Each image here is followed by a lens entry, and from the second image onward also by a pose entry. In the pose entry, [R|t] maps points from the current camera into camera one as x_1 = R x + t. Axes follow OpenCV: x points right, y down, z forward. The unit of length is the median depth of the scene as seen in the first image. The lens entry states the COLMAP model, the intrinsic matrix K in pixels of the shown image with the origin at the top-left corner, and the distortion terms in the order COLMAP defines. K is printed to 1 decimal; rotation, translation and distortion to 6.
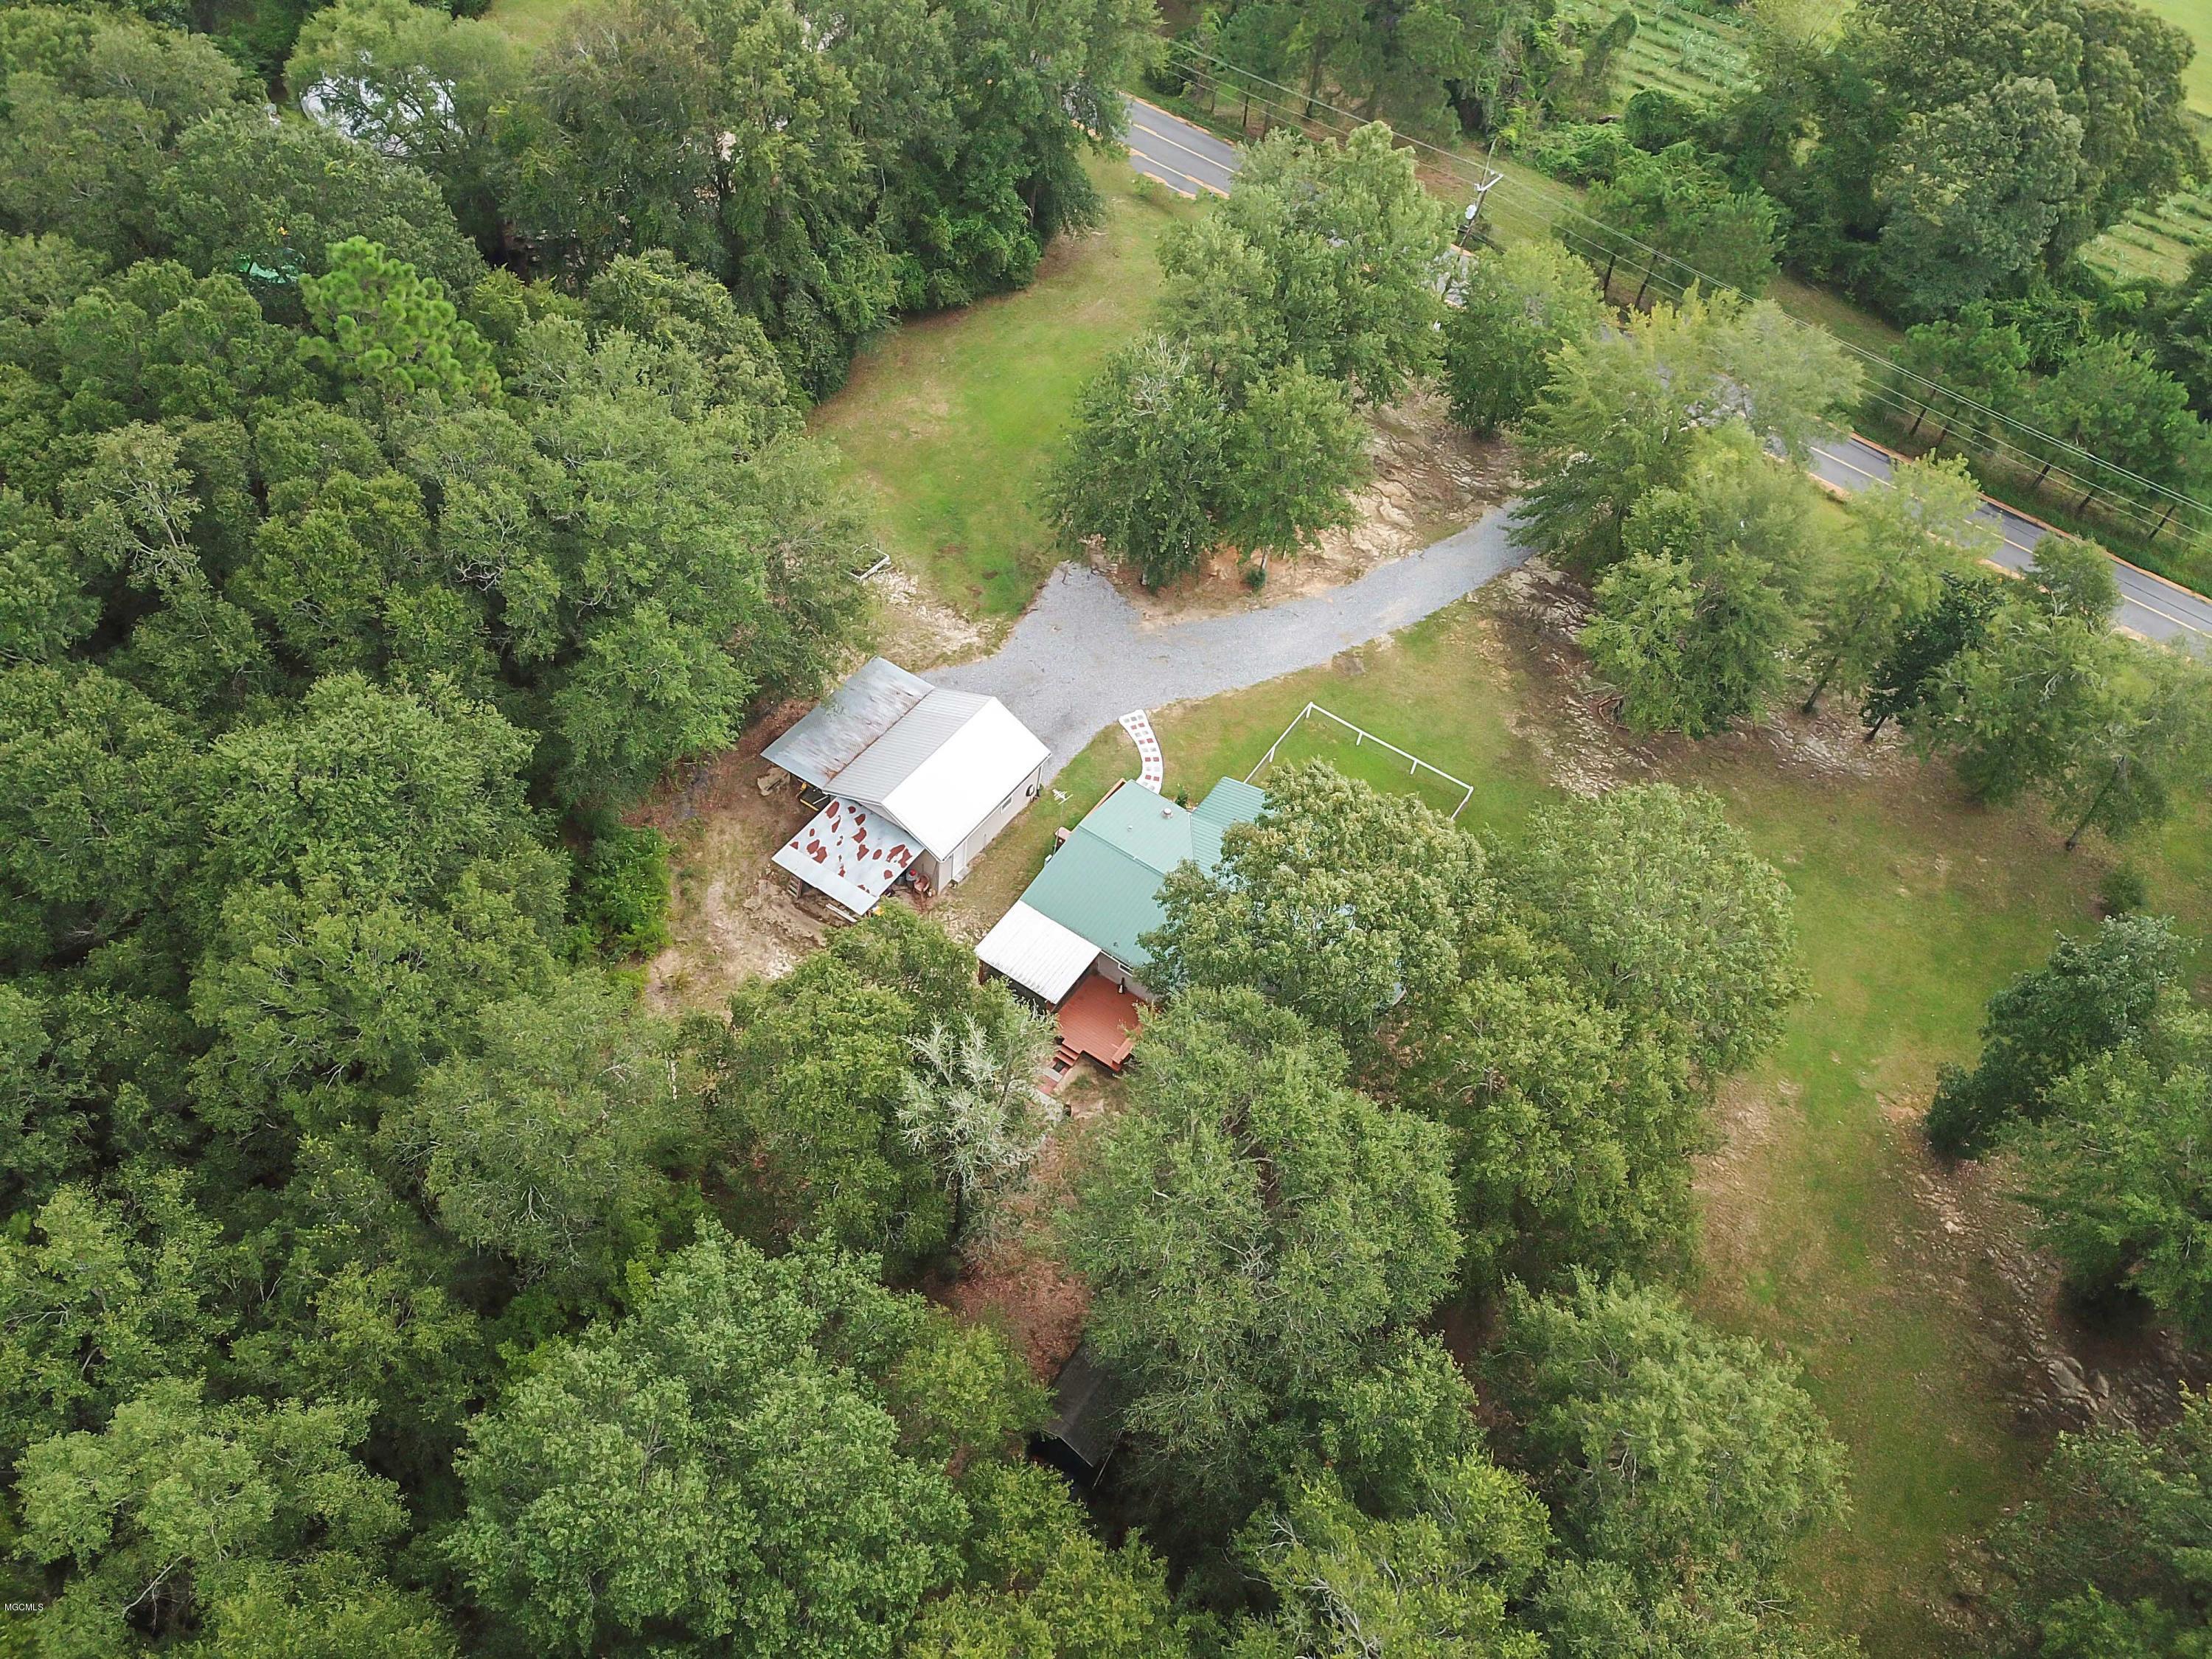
lens RADIAL K [[1705.3, 0, 1106.0], [0, 1705.3, 829.5], [0, 0, 1]] dist [0.096159, -0.175221]
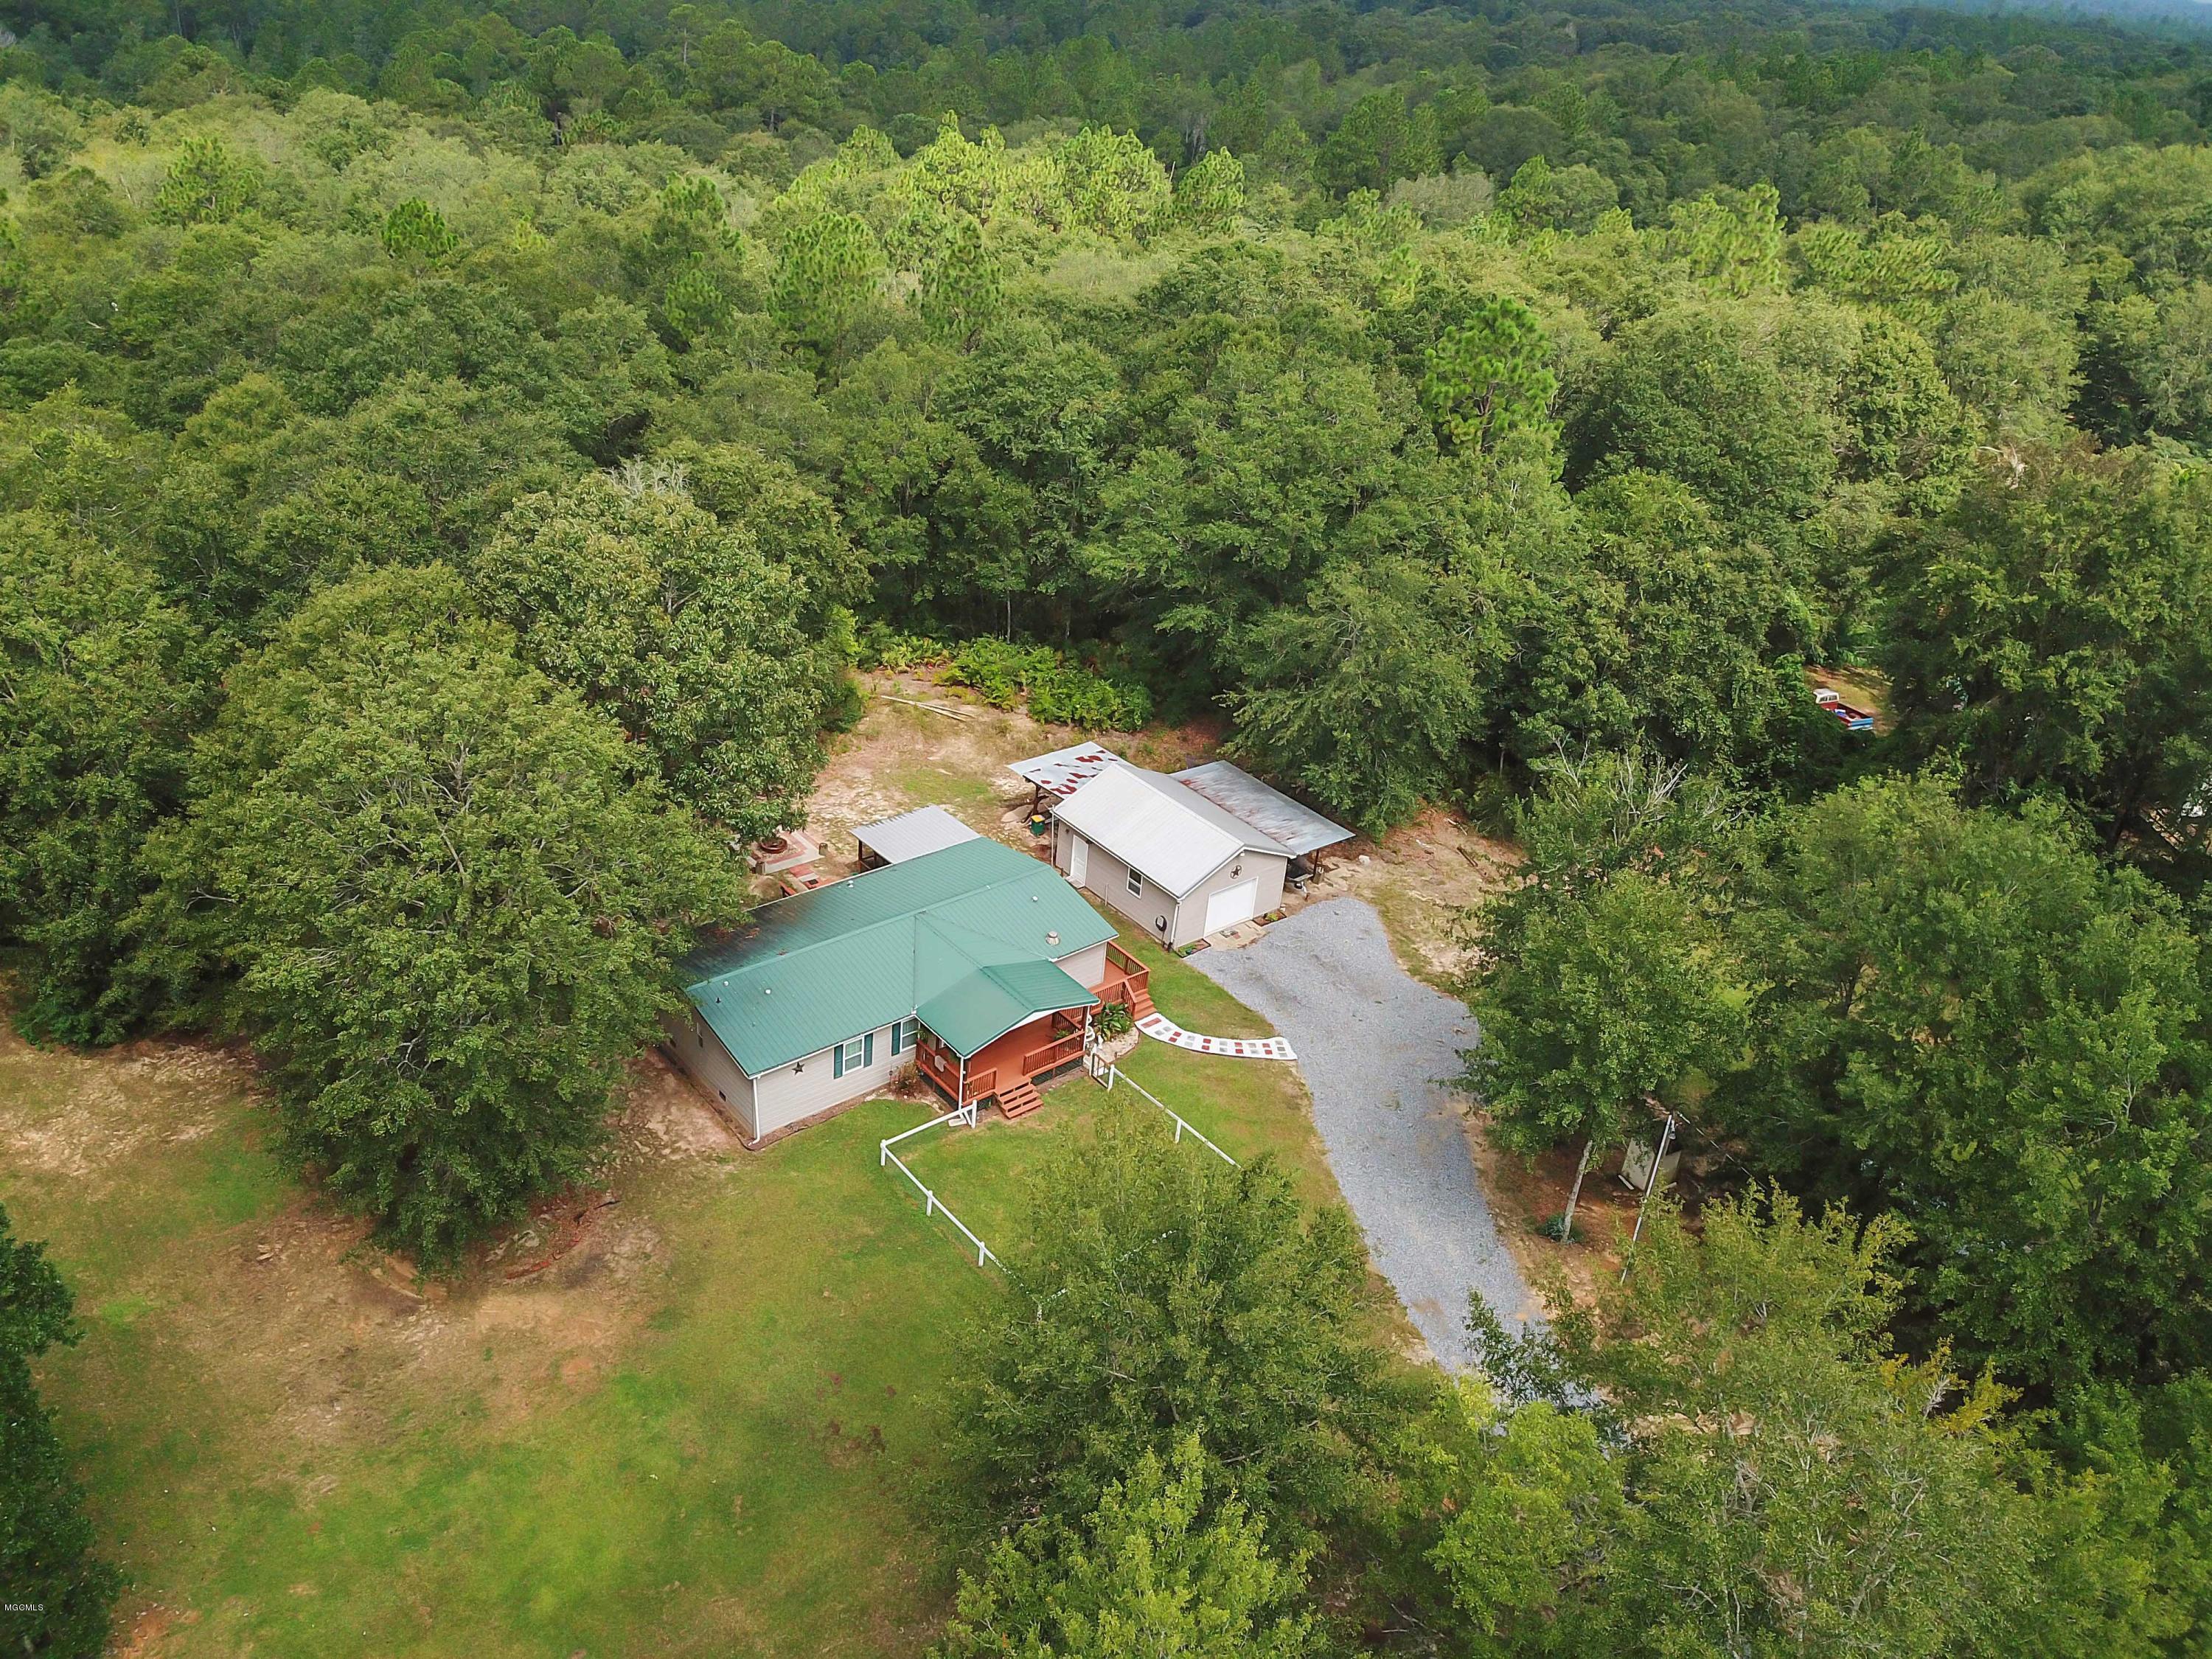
lens RADIAL K [[1705.3, 0, 1106.0], [0, 1705.3, 829.5], [0, 0, 1]] dist [0.096159, -0.175221]
pose [[-0.284883, 0.352080, -0.891561, 0.706258], [-0.793025, 0.435918, 0.425543, -0.382685], [0.538473, 0.828260, 0.155022, 0.792389]]
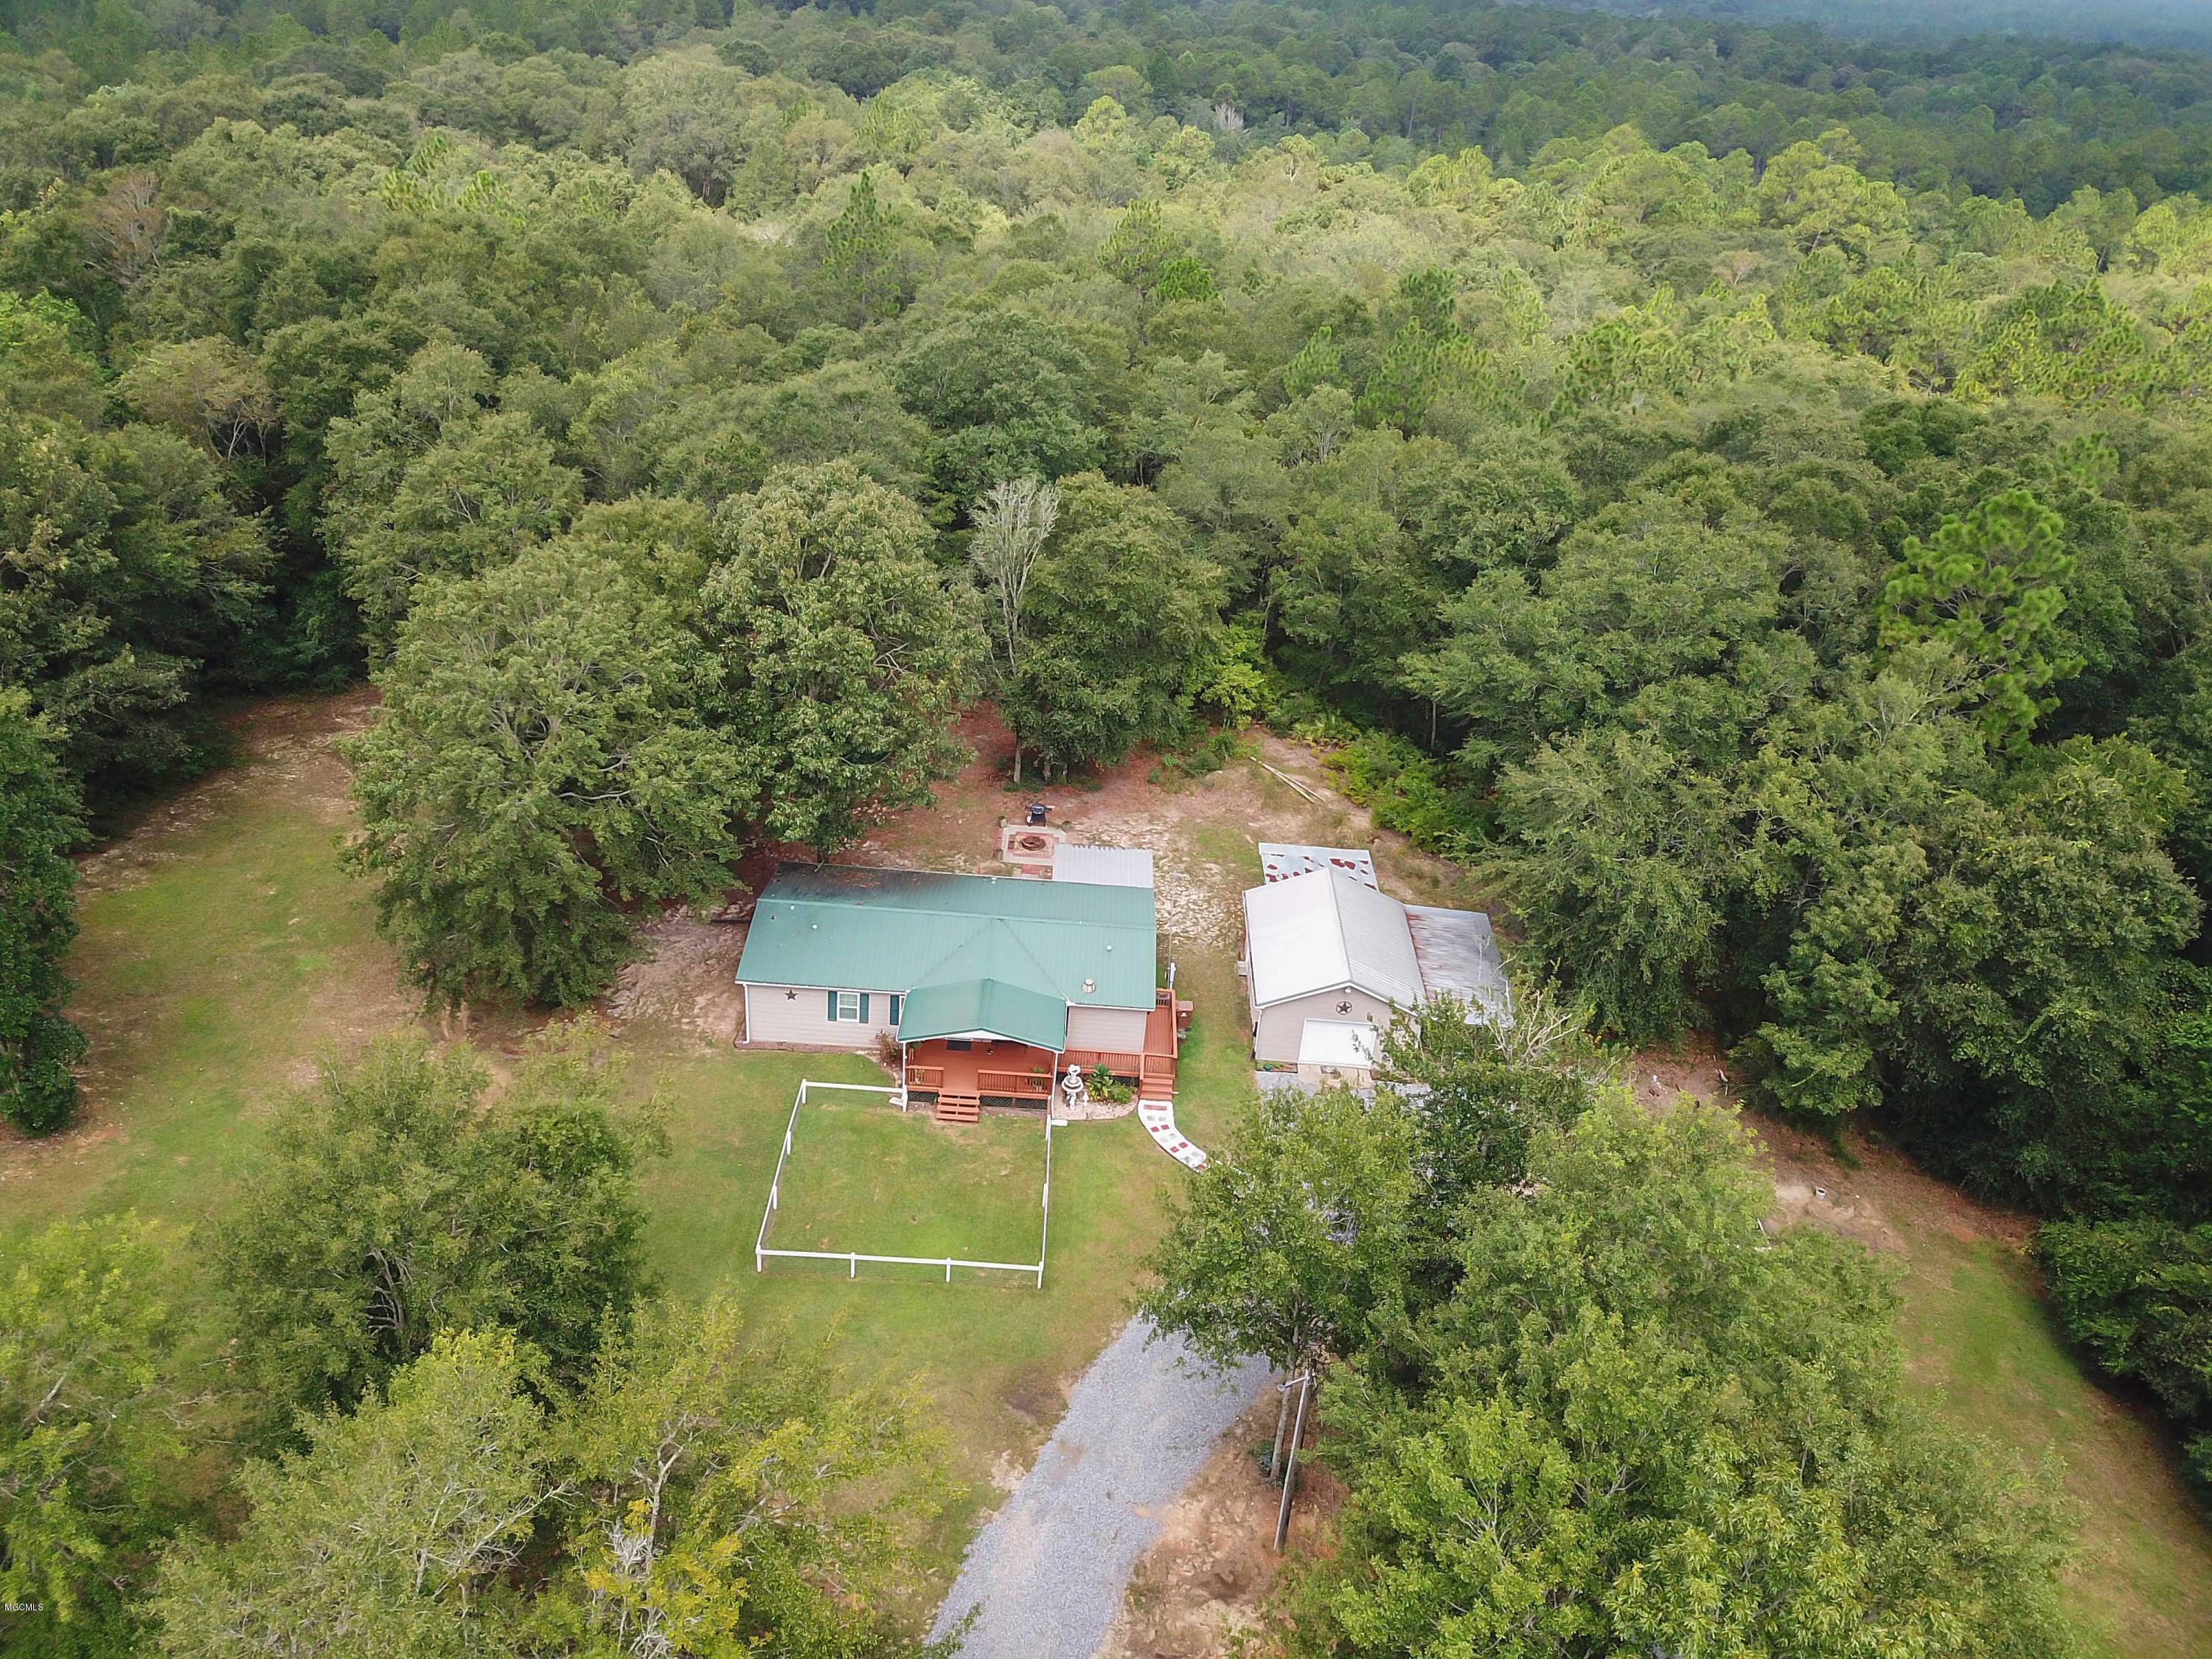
lens RADIAL K [[1705.3, 0, 1106.0], [0, 1705.3, 829.5], [0, 0, 1]] dist [0.096159, -0.175221]
pose [[-0.842006, 0.111493, -0.527822, 0.437103], [-0.490988, 0.246989, 0.835420, -0.691922], [0.223510, 0.962583, -0.153224, 0.994477]]
